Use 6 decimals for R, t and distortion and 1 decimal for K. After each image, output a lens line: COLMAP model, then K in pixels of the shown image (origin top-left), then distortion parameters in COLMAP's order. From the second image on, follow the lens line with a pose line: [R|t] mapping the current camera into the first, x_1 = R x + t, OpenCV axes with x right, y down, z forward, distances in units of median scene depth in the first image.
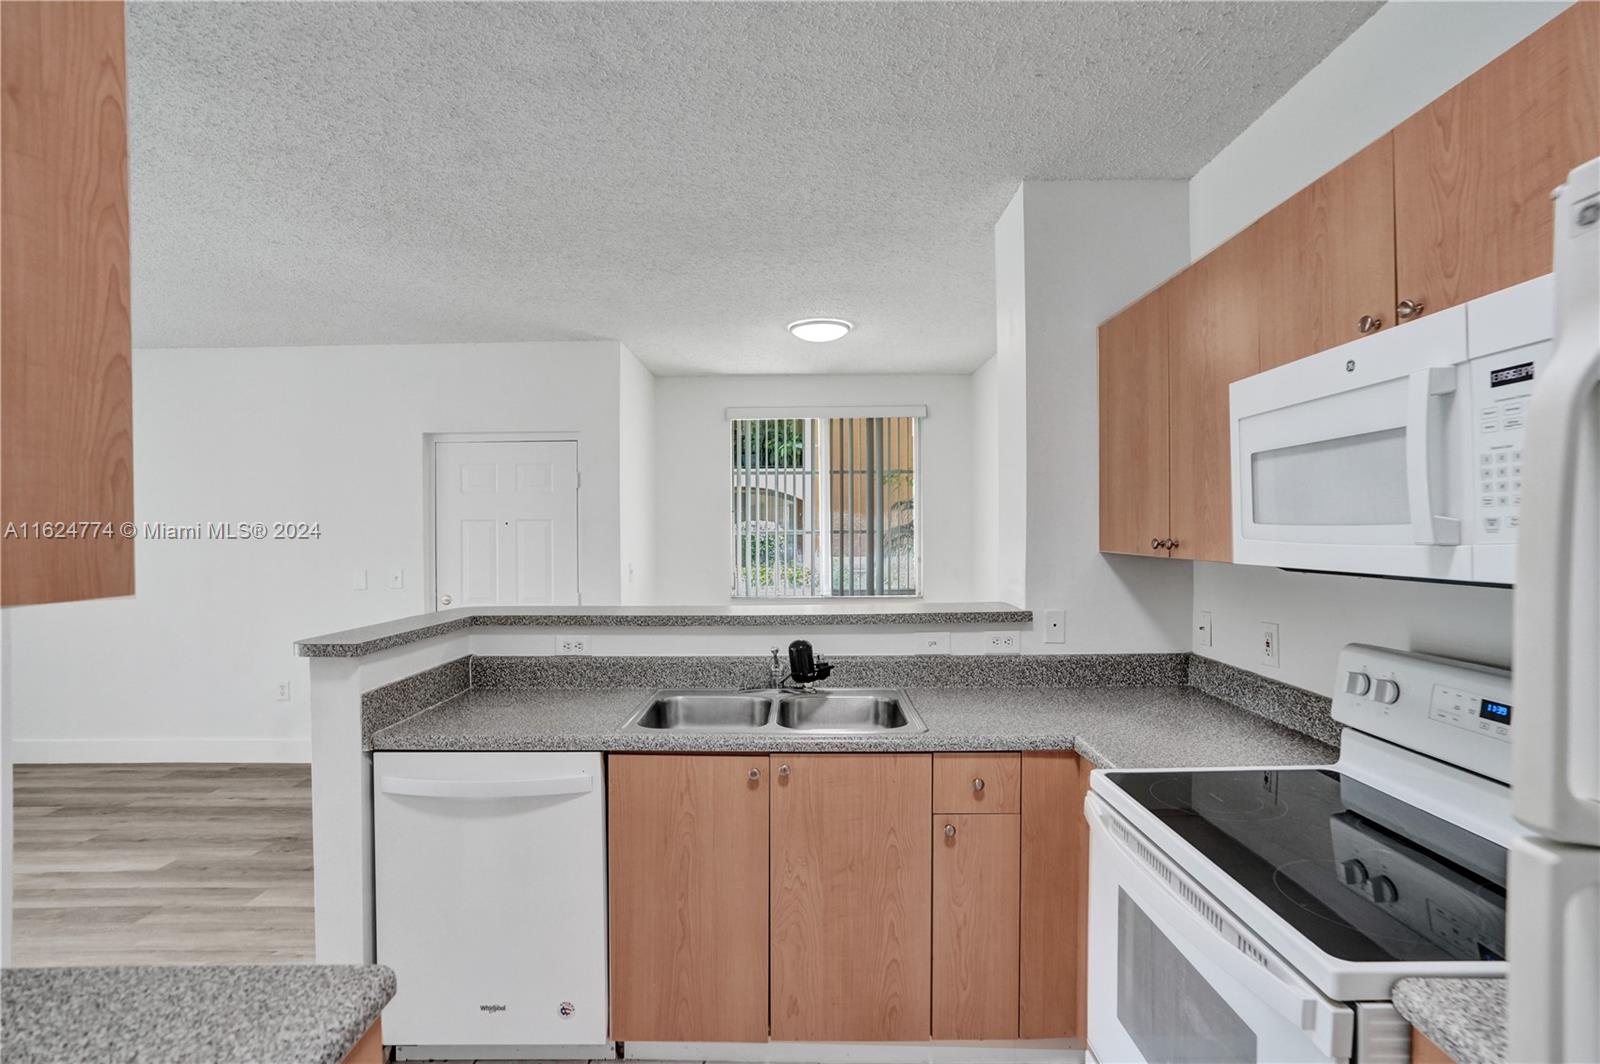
lens RADIAL K [[762.0, 0, 799.6], [0, 762.0, 520.7], [0, 0, 1]] dist [-0.053022, 0.026689]
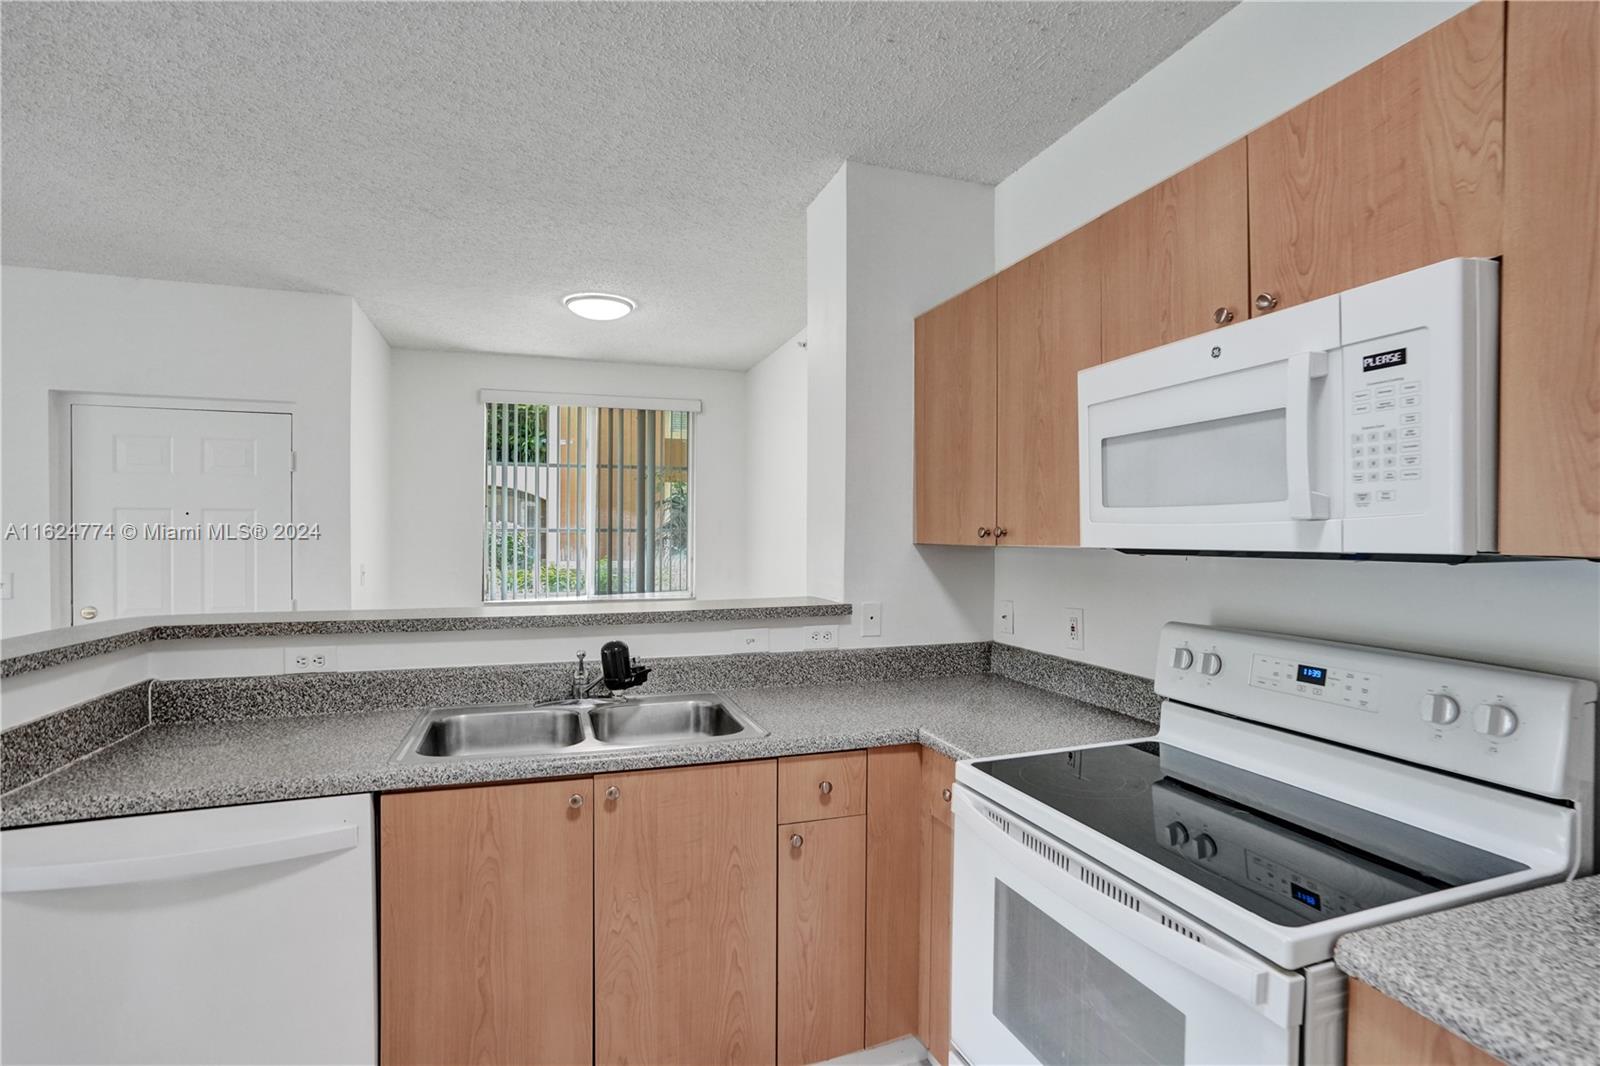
lens RADIAL K [[762.1, 0, 802.7], [0, 762.1, 532.2], [0, 0, 1]] dist [-0.052338, 0.028060]
pose [[0.942030, 0.008616, 0.335418, -0.105285], [-0.010974, 0.999927, 0.005135, 0.030252], [-0.335349, -0.008518, 0.942055, 0.133603]]
